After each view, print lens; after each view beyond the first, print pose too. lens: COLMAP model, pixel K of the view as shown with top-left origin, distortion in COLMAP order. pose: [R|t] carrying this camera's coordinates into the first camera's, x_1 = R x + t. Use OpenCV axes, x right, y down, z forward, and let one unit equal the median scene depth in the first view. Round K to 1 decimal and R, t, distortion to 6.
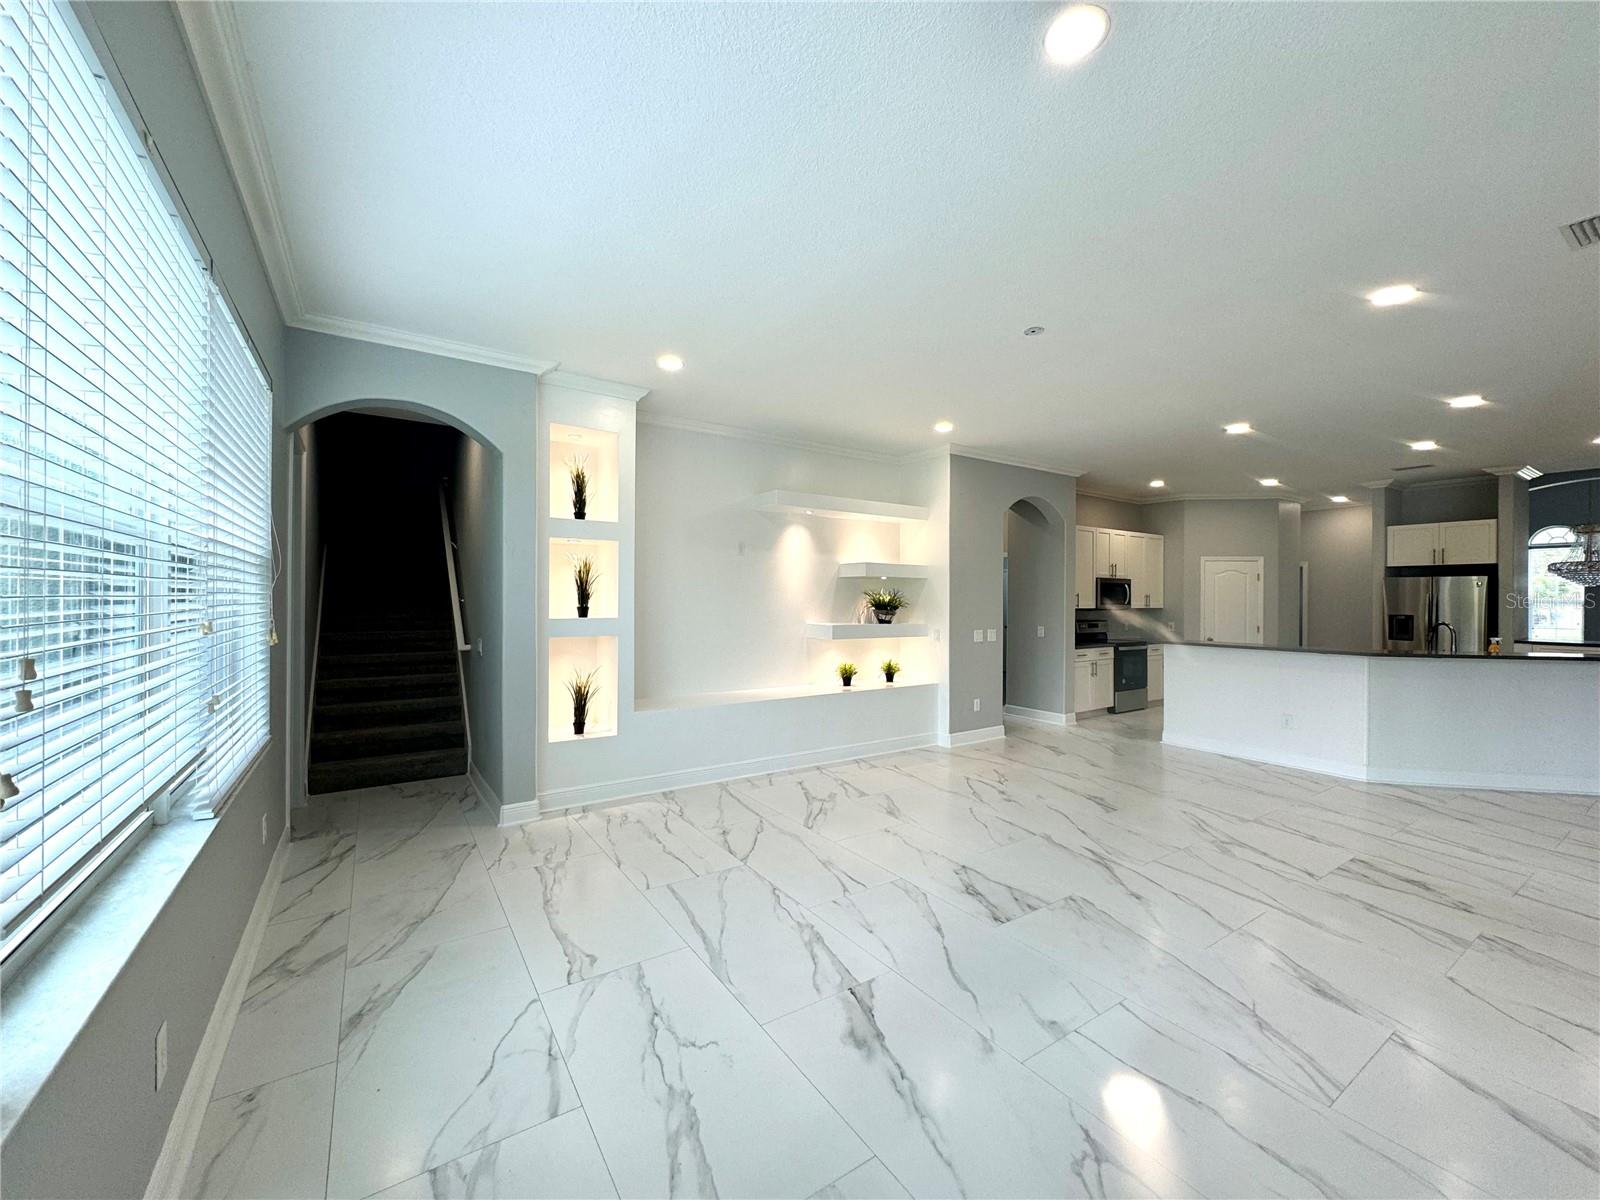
lens RADIAL K [[640.5, 0, 800.0], [0, 640.5, 600.0], [0, 0, 1]] dist [-0.003825, 0.000487]
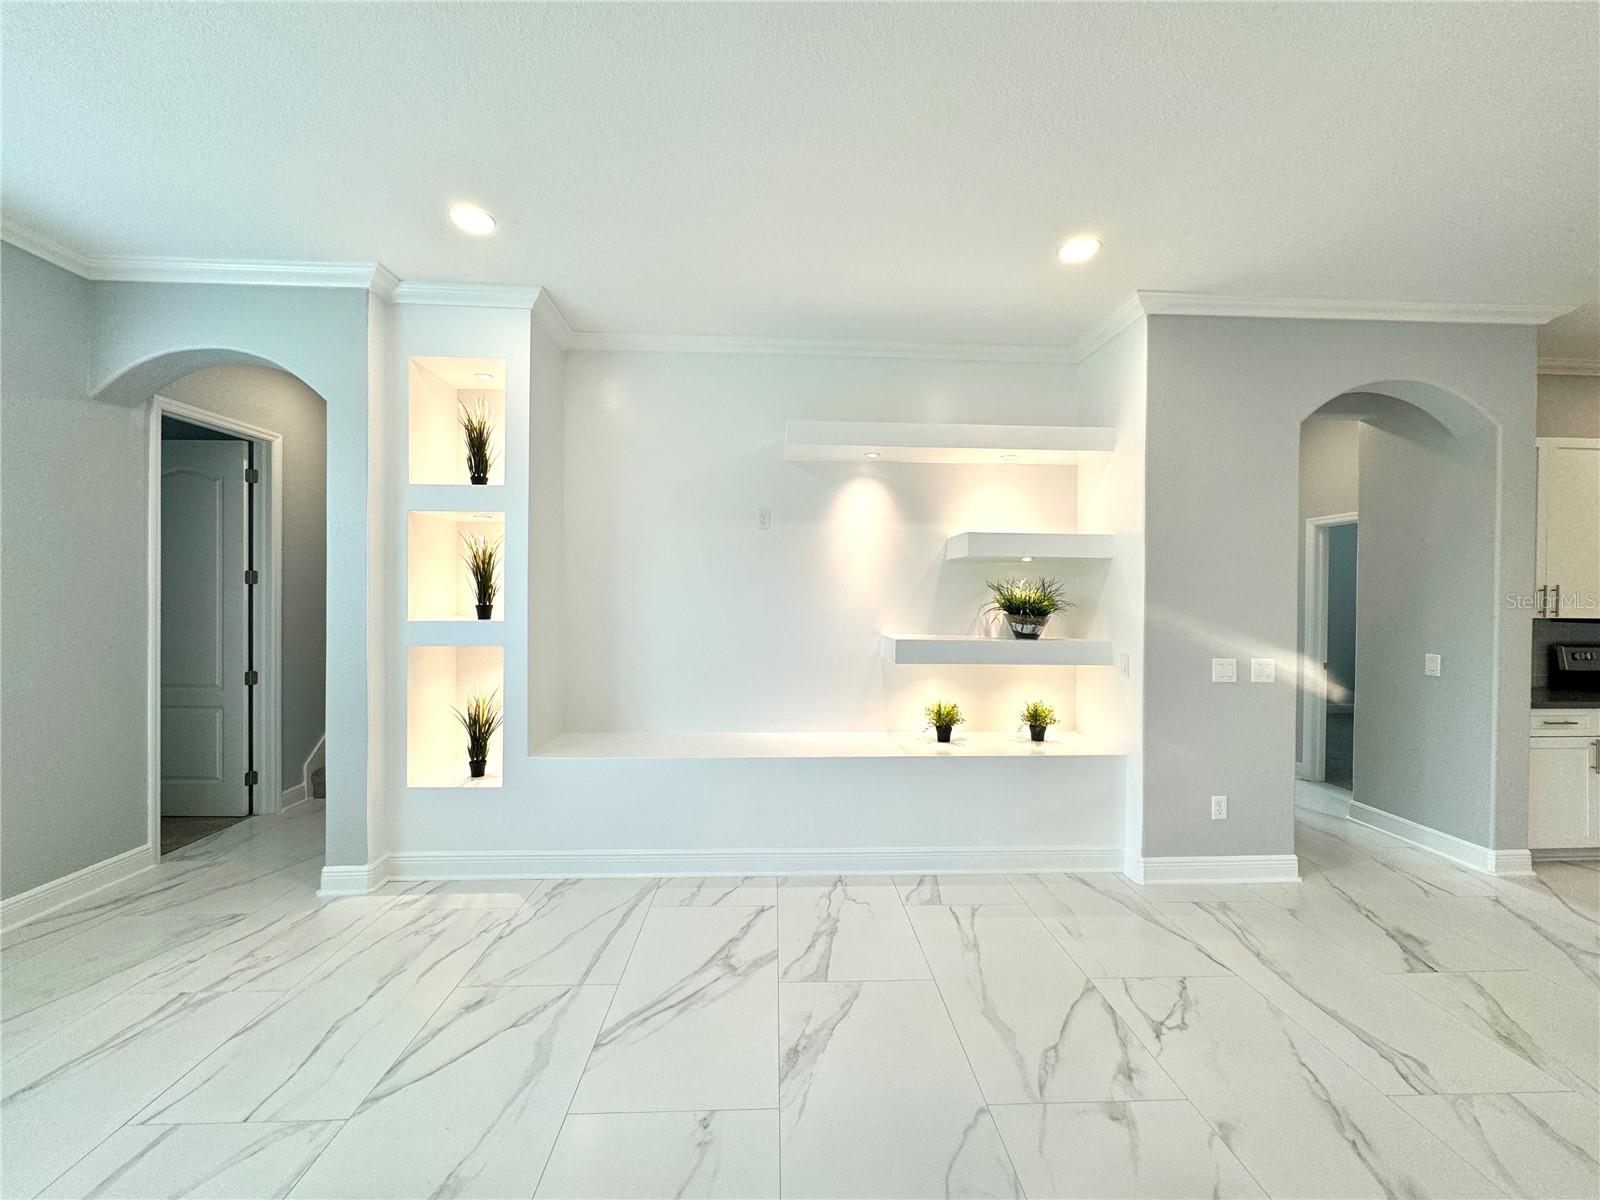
lens RADIAL K [[640.5, 0, 800.0], [0, 640.5, 600.0], [0, 0, 1]] dist [-0.003825, 0.000487]
pose [[0.855877, 0.006324, -0.517140, 0.278725], [-0.003644, 0.999974, 0.006198, -0.000953], [0.517166, -0.003420, 0.855878, 0.439491]]
